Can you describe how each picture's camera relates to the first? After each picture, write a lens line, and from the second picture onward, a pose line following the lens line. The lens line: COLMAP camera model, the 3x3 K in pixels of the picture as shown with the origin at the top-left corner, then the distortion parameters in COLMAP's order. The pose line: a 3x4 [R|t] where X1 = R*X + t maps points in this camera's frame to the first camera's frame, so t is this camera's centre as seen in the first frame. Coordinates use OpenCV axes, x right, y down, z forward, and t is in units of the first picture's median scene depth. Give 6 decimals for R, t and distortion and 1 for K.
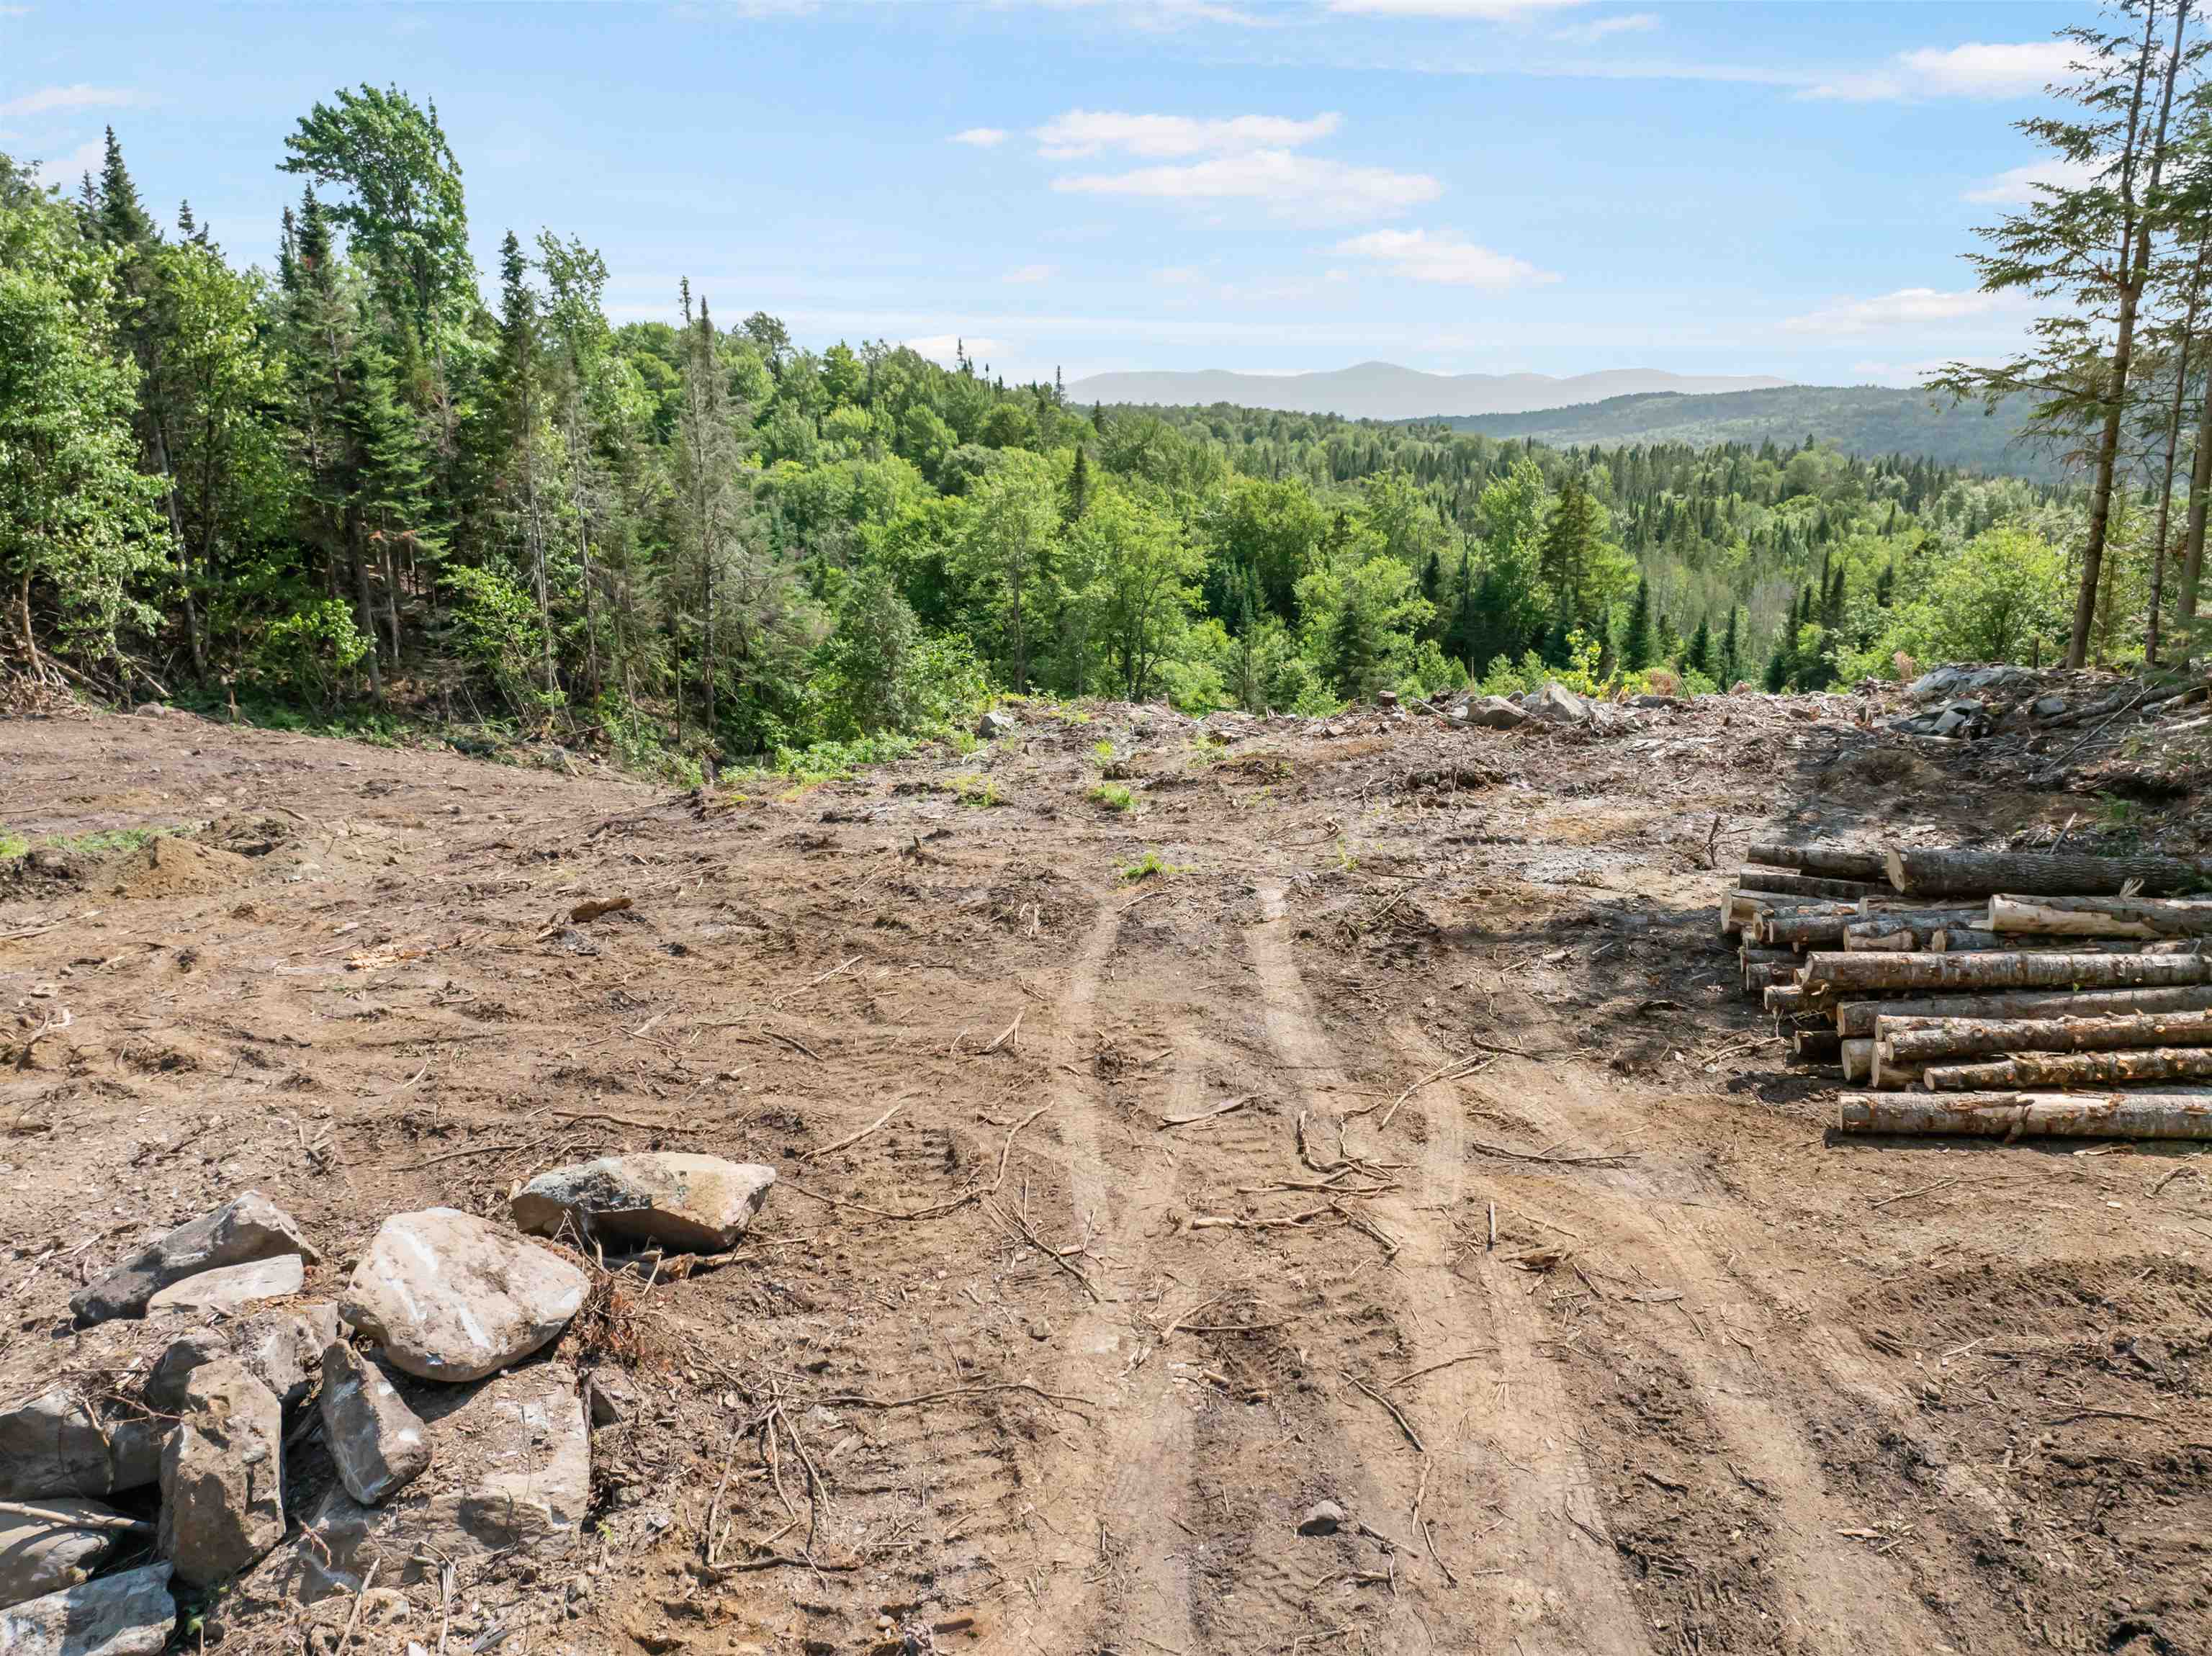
lens RADIAL K [[1549.4, 0, 1116.7], [0, 1549.4, 840.1], [0, 0, 1]] dist [-0.044418, 0.009561]
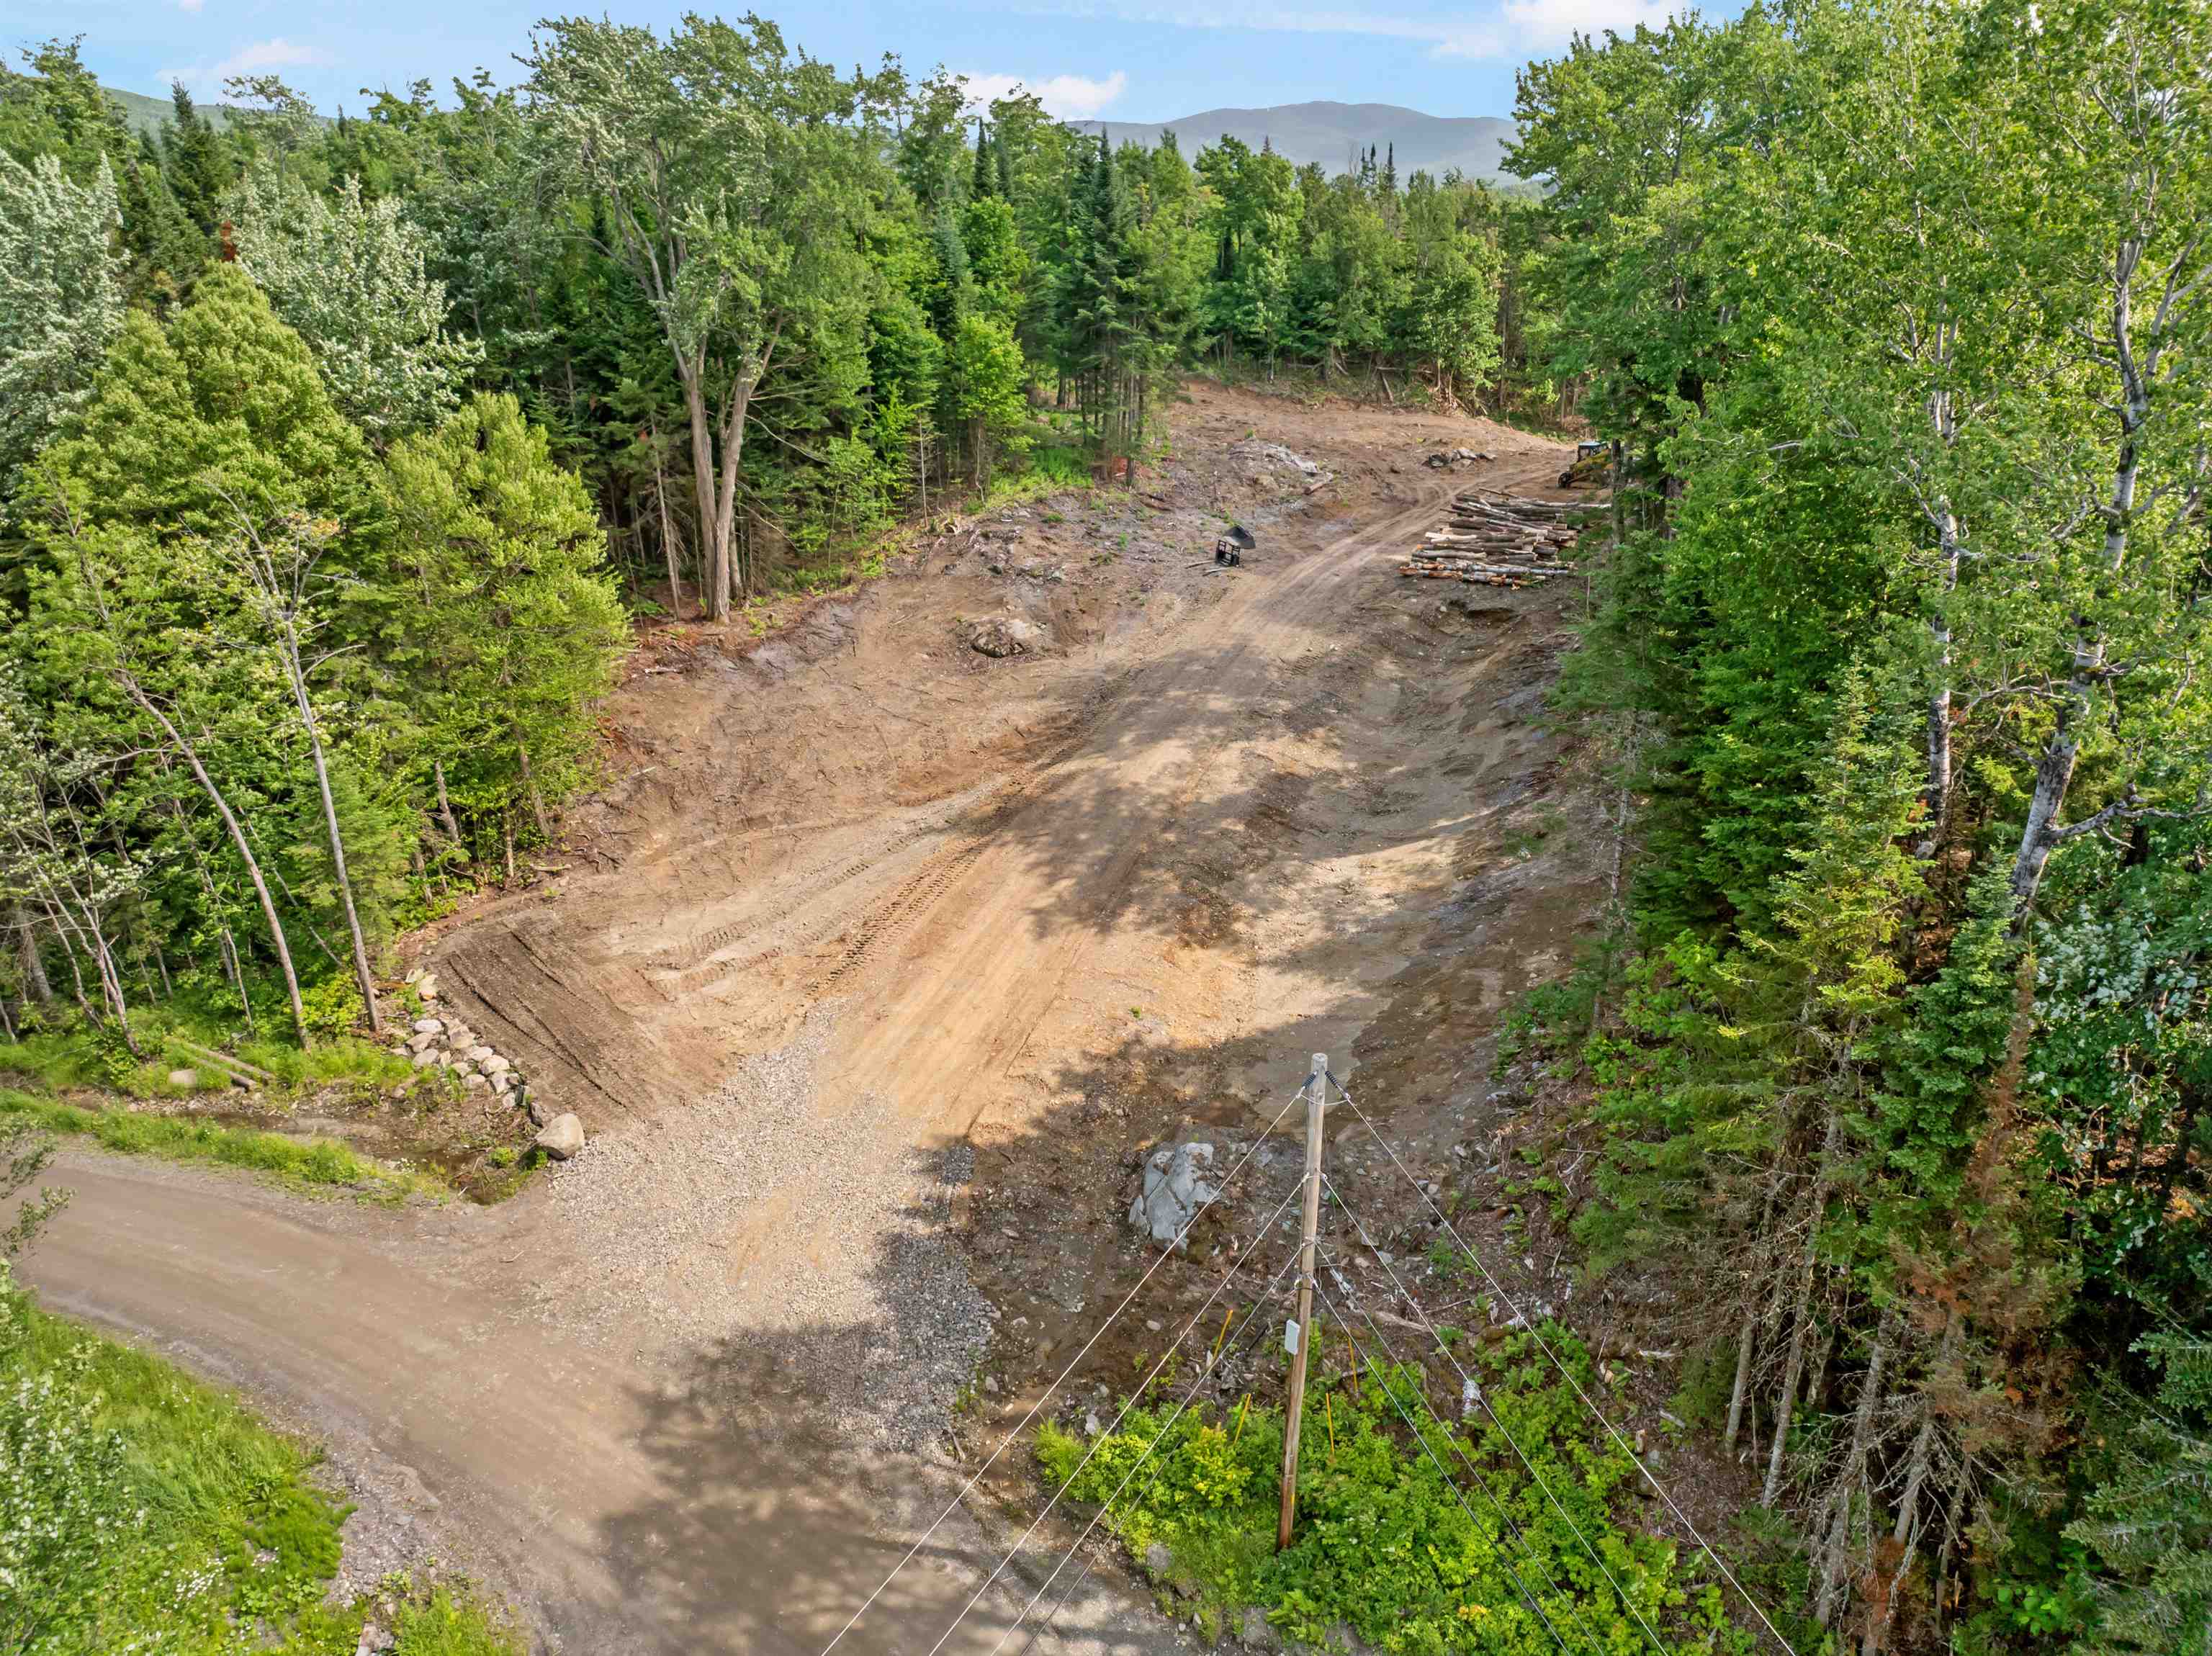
lens RADIAL K [[1549.4, 0, 1107.4], [0, 1549.4, 829.9], [0, 0, 1]] dist [-0.044418, 0.009561]
pose [[0.673386, 0.277714, -0.685147, 0.808892], [-0.179372, 0.960444, 0.213009, 0.123368], [0.717201, -0.020541, 0.696564, -1.138073]]
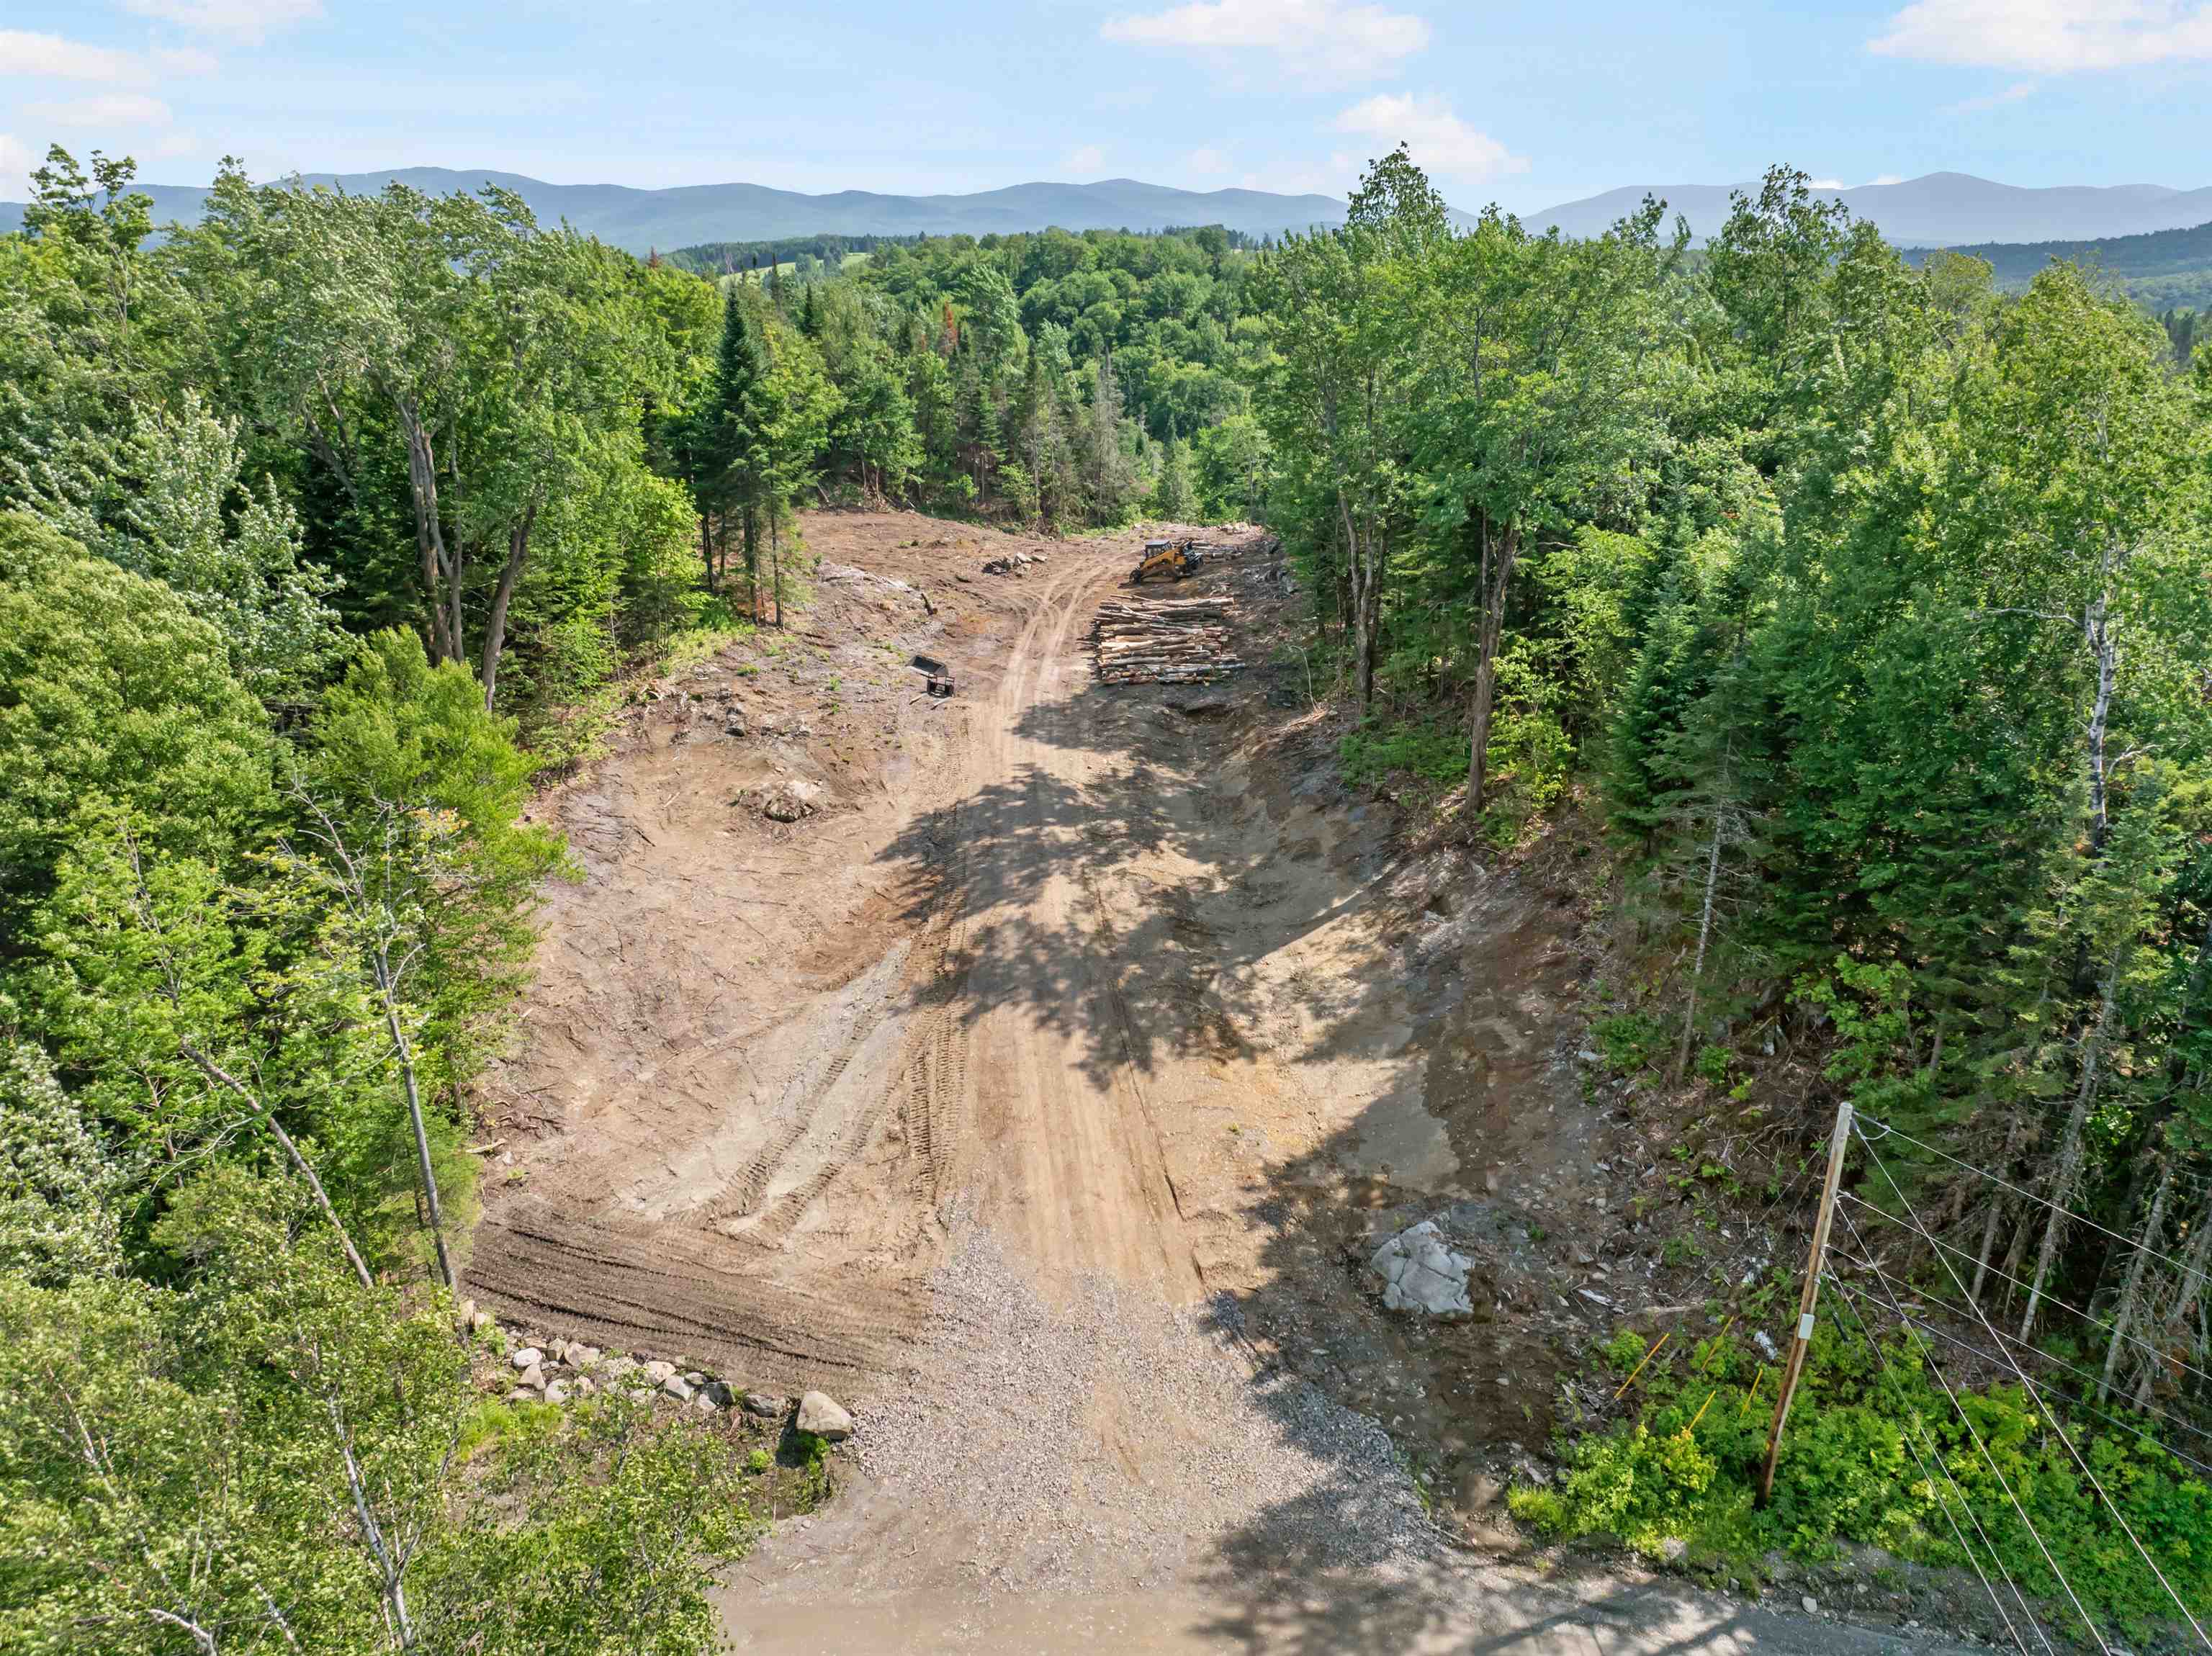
lens RADIAL K [[1549.4, 0, 1109.7], [0, 1549.4, 839.7], [0, 0, 1]] dist [-0.044418, 0.009561]
pose [[0.951365, 0.106681, -0.289006, 0.515664], [-0.074904, 0.990078, 0.118895, 0.121490], [0.298822, -0.091464, 0.949915, -1.365417]]
